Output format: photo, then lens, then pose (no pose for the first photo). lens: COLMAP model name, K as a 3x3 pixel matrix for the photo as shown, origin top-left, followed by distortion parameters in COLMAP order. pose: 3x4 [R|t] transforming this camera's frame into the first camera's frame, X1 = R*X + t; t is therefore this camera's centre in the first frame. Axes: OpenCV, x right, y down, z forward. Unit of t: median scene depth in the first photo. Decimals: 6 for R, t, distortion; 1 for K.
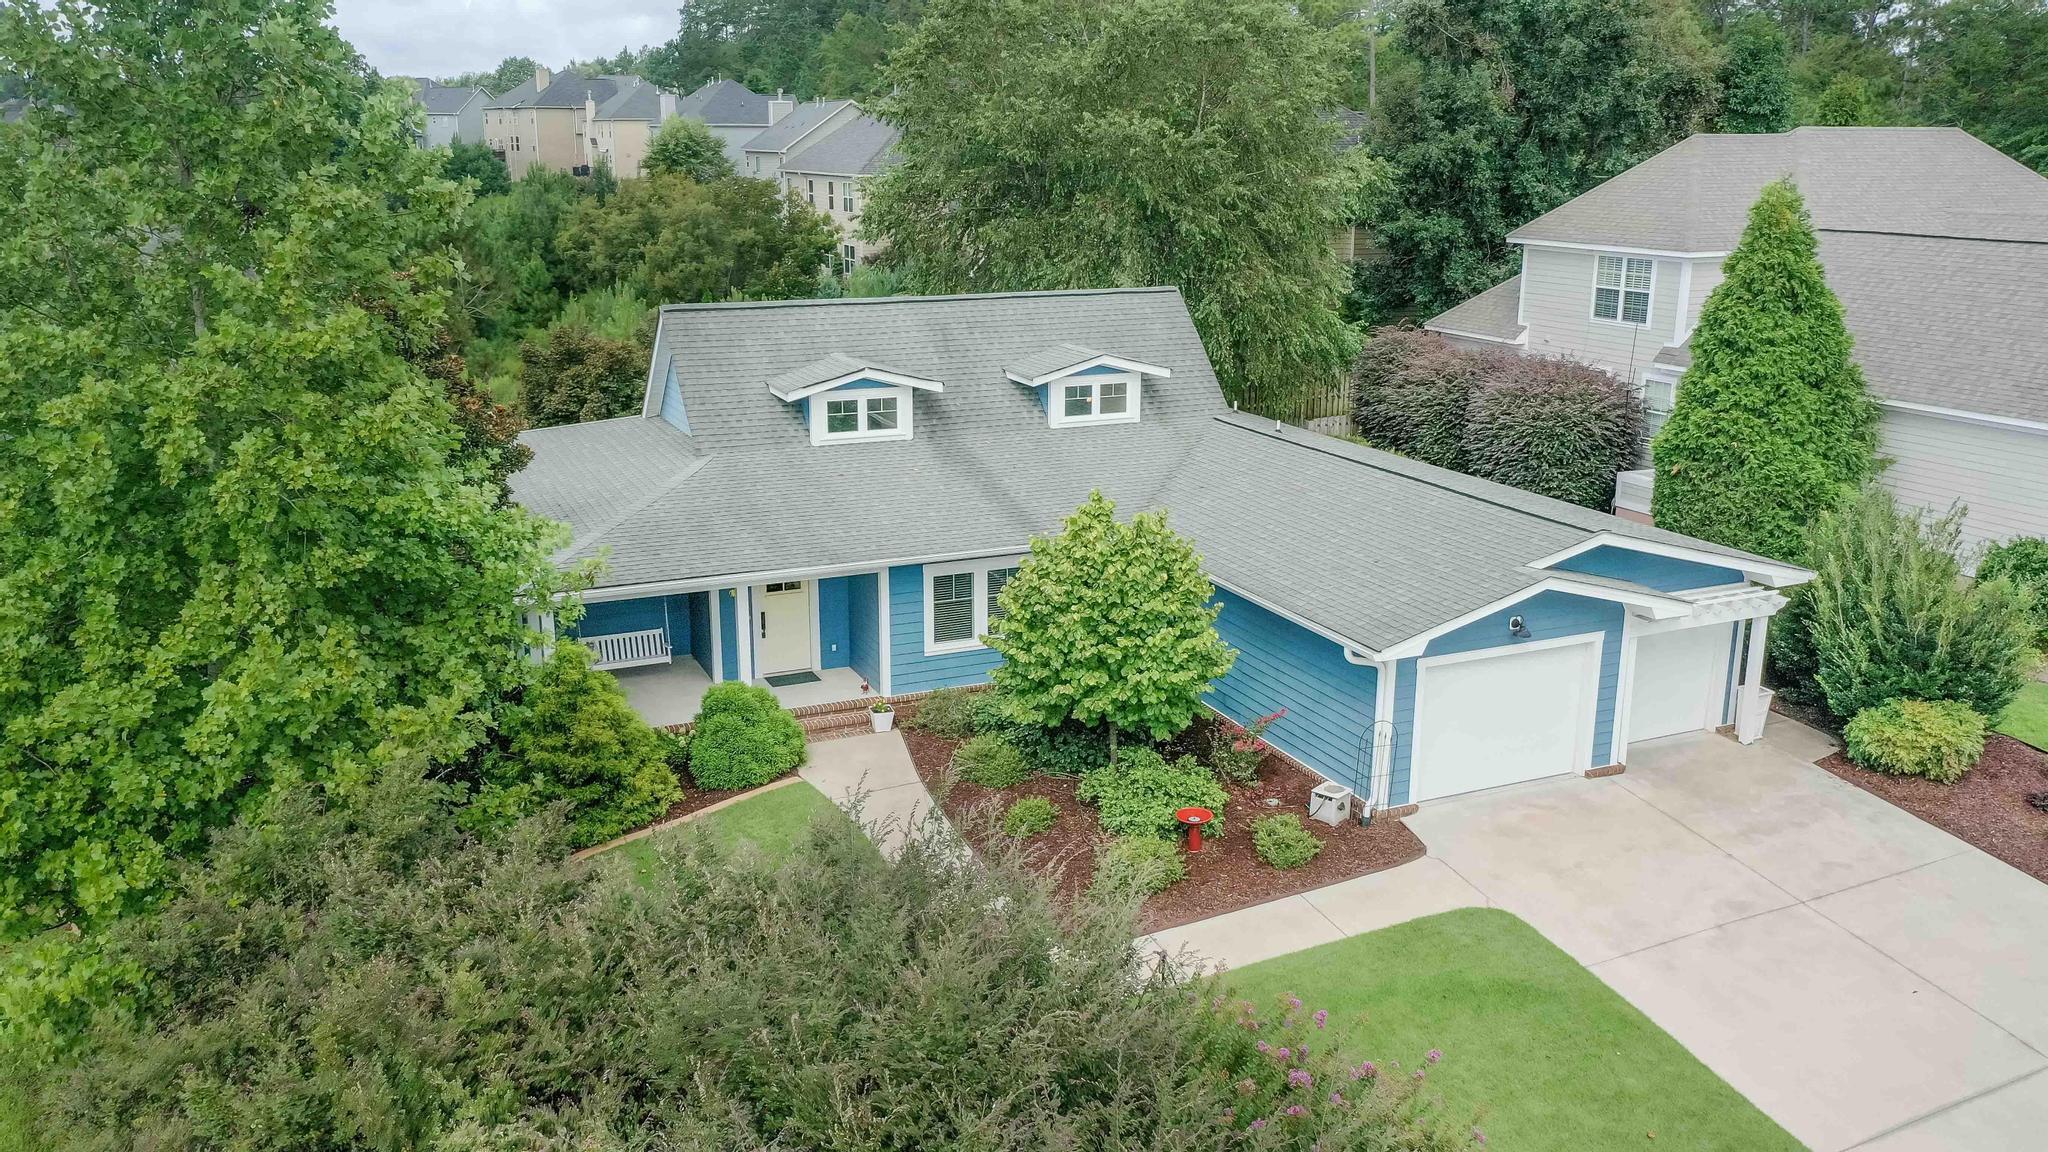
lens RADIAL K [[1628.7, 0, 1024.0], [0, 1628.7, 576.0], [0, 0, 1]] dist [0.011223, 0.000141]
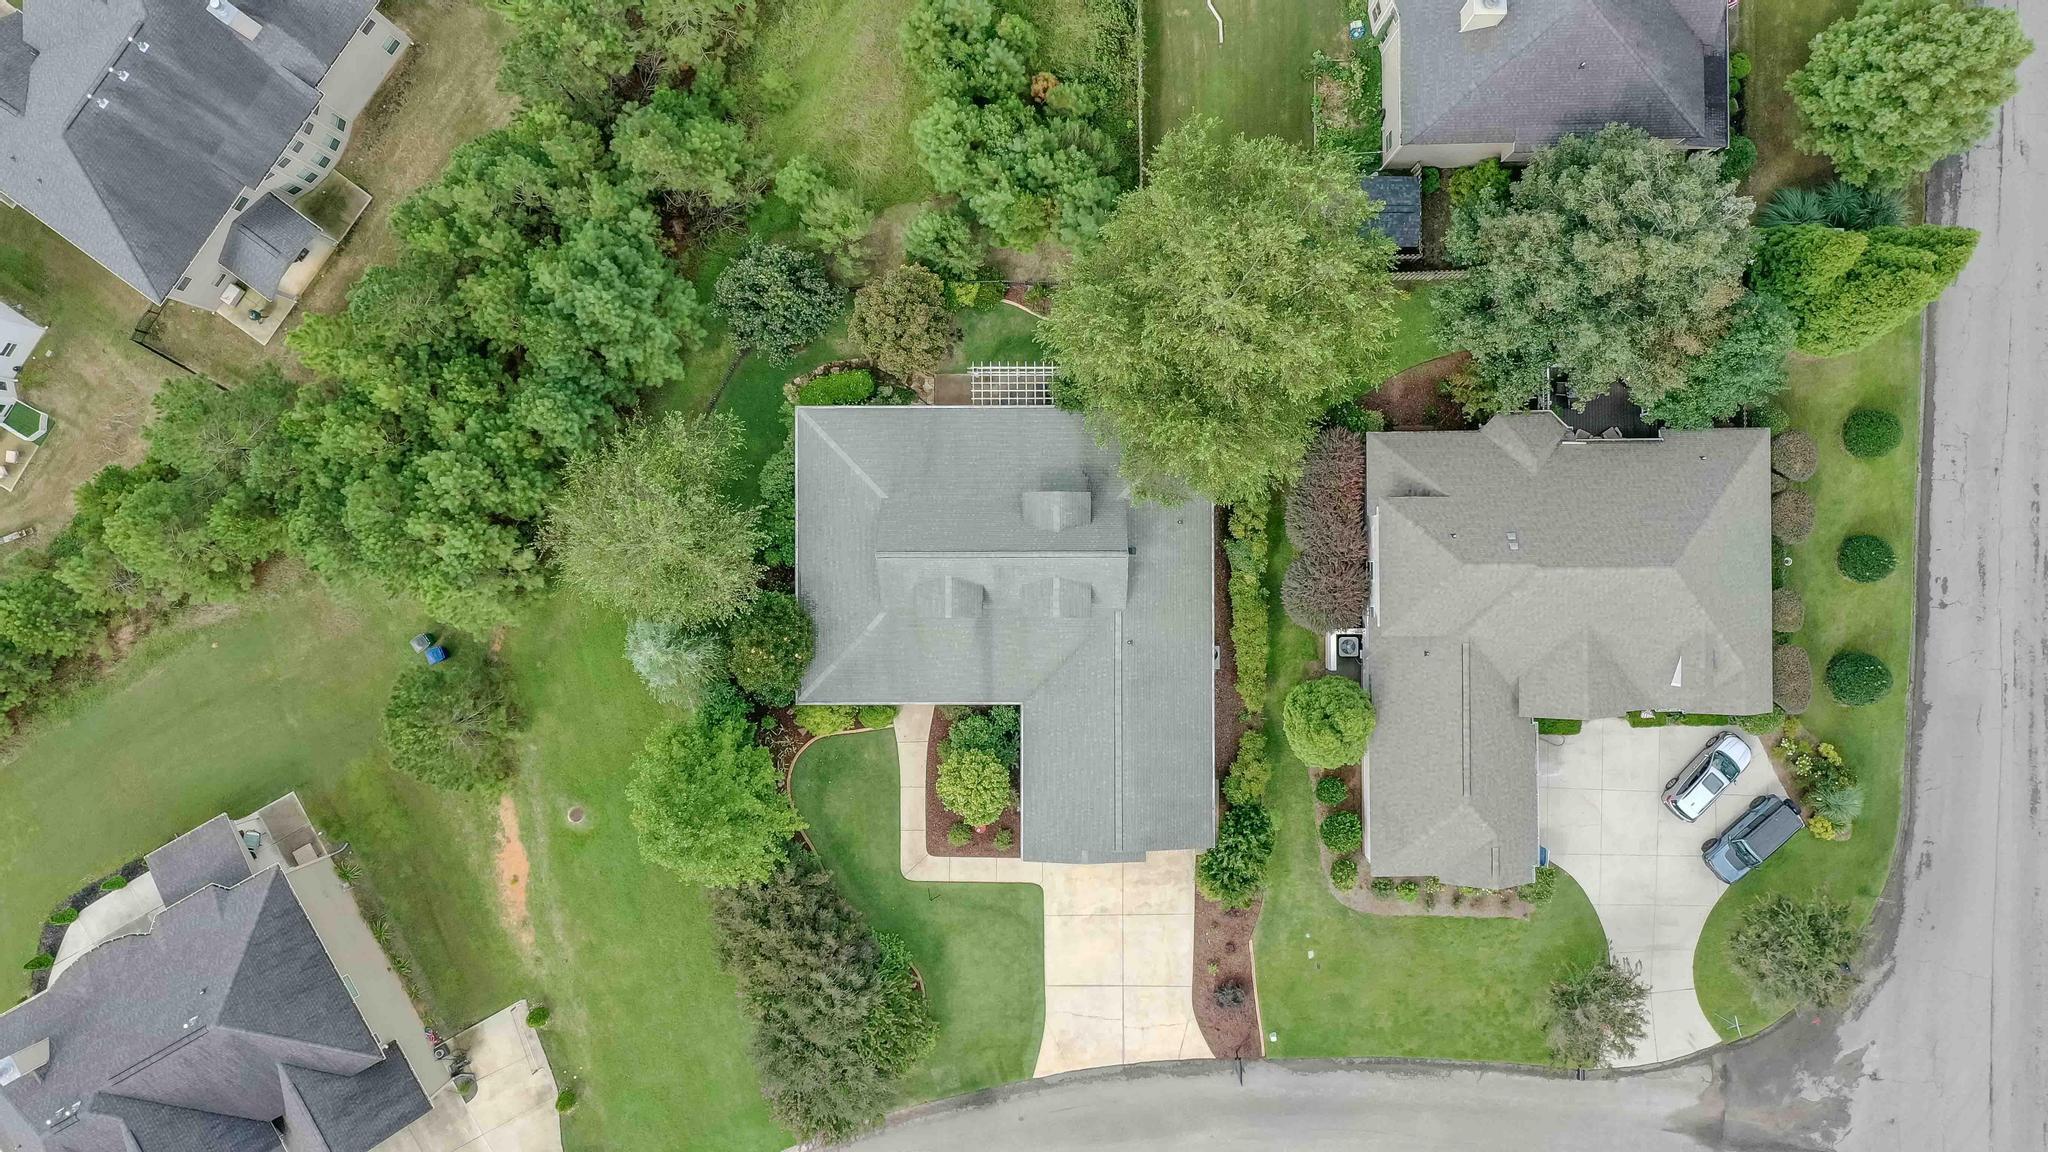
lens RADIAL K [[1628.7, 0, 1024.0], [0, 1628.7, 576.0], [0, 0, 1]] dist [0.011223, 0.000141]
pose [[0.912806, 0.408174, -0.013406, 0.017257], [-0.094680, 0.243437, 0.965285, -3.018360], [0.397268, -0.879848, 0.260856, 0.555311]]
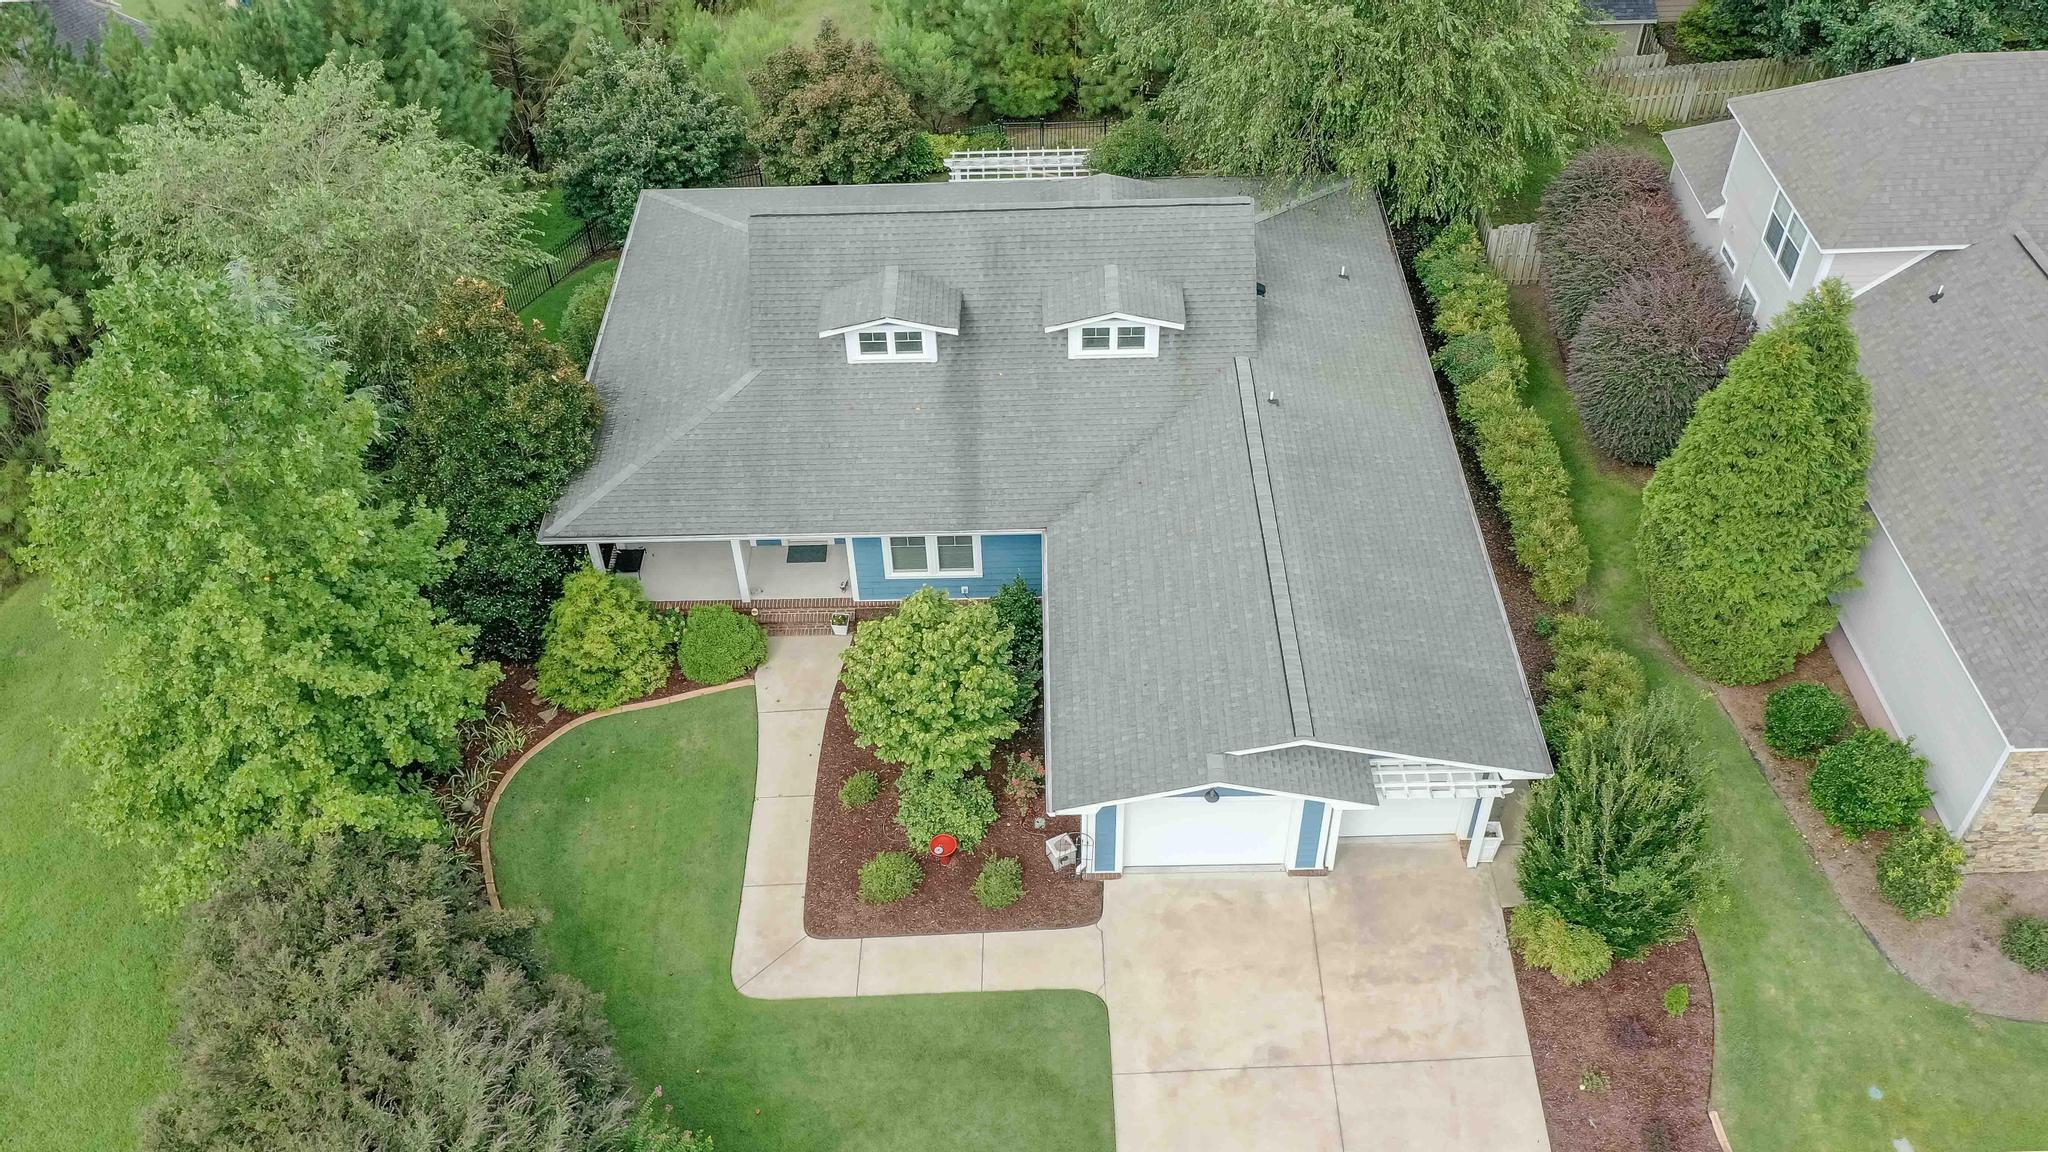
lens RADIAL K [[1673.3, 0, 1024.0], [0, 1673.3, 576.0], [0, 0, 1]] dist [0.010109, 0.001206]
pose [[0.912346, 0.262326, -0.314340, 0.500407], [-0.076193, 0.863144, 0.499176, -0.685859], [0.402268, -0.431471, 0.807474, -0.004649]]
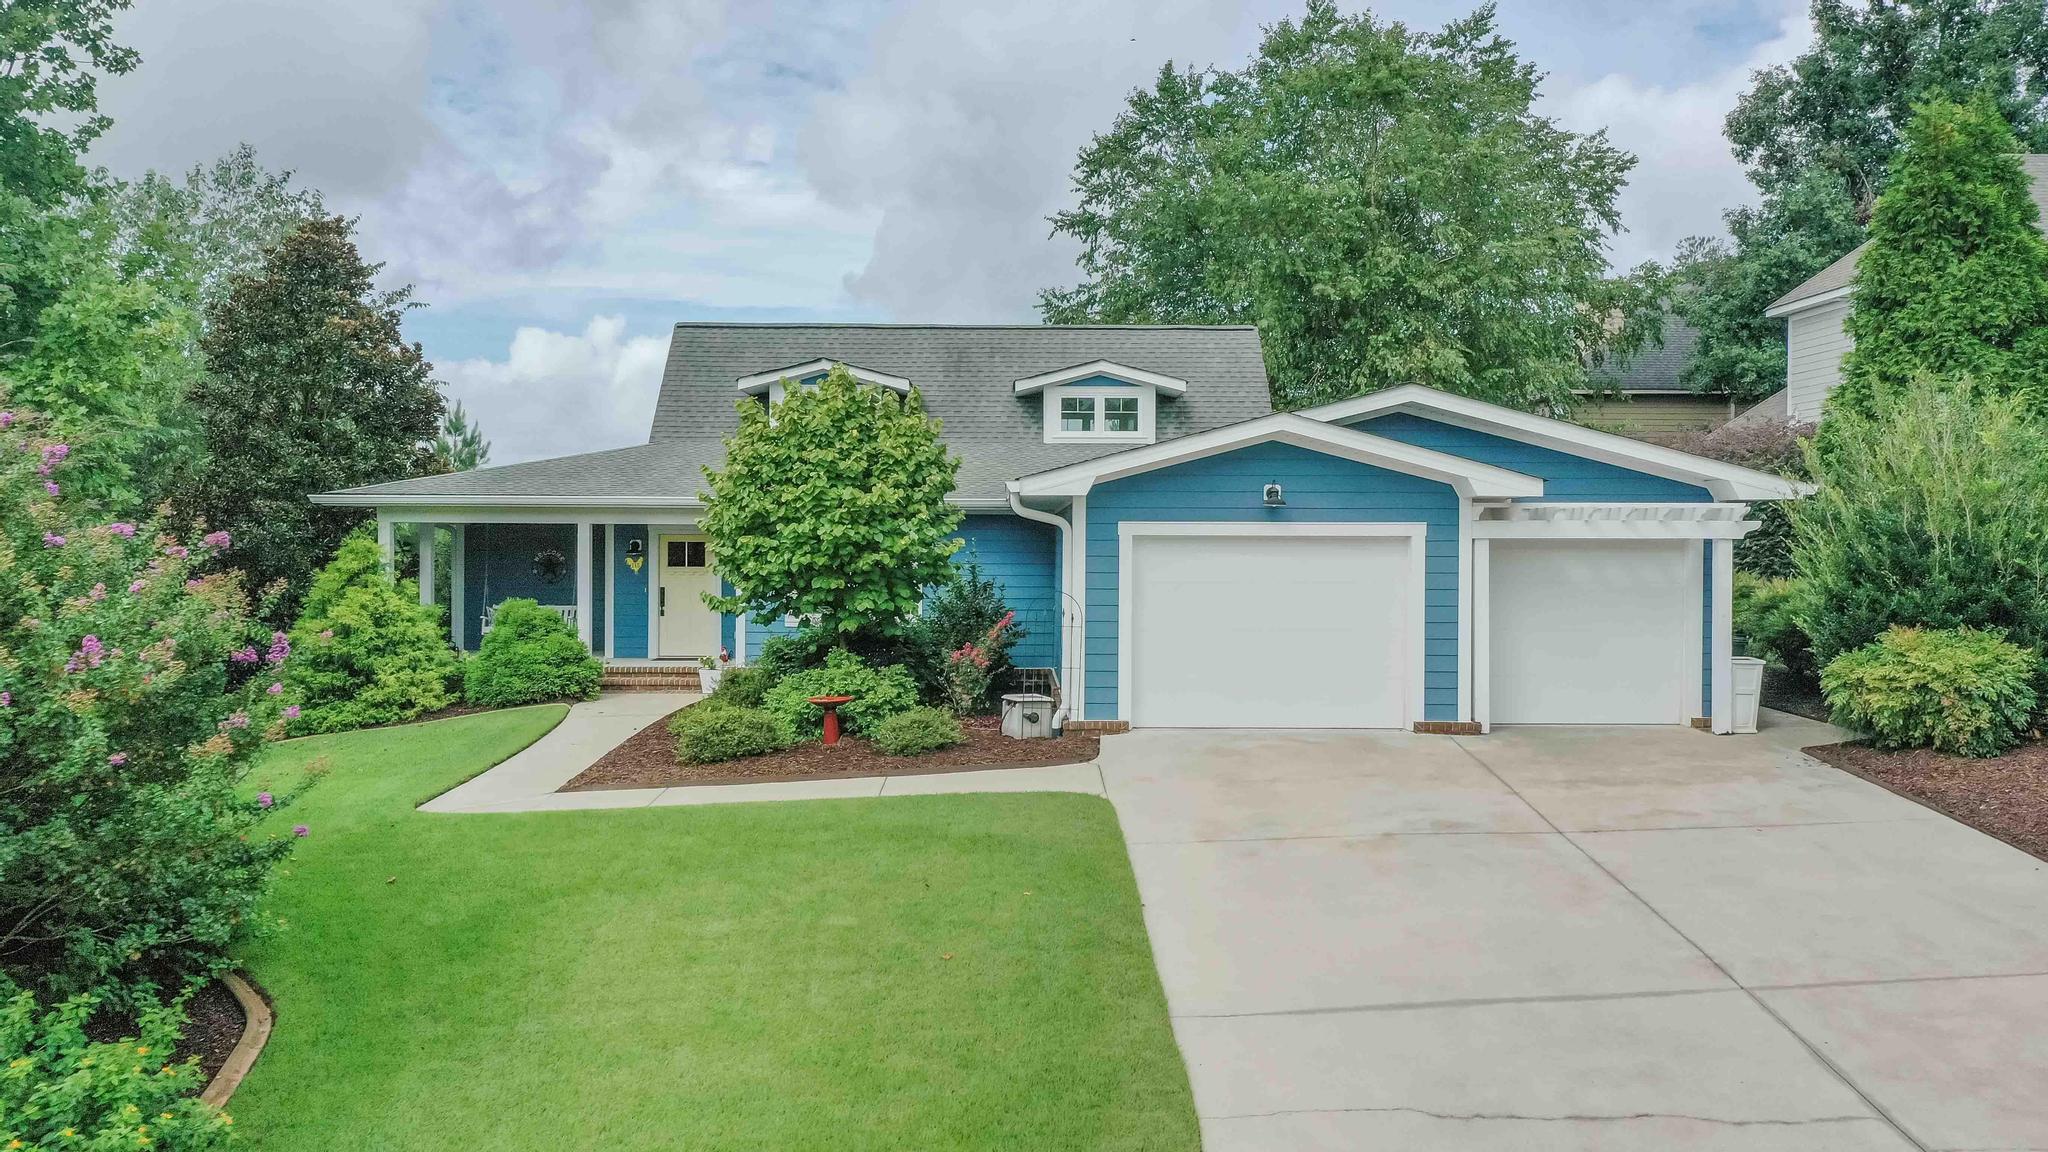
lens RADIAL K [[1628.7, 0, 1024.0], [0, 1628.7, 576.0], [0, 0, 1]] dist [0.011223, 0.000141]
pose [[0.915969, 0.007371, -0.401181, 0.474948], [-0.105645, 0.968984, -0.223405, 0.236370], [0.387091, 0.247015, 0.888338, 0.273615]]
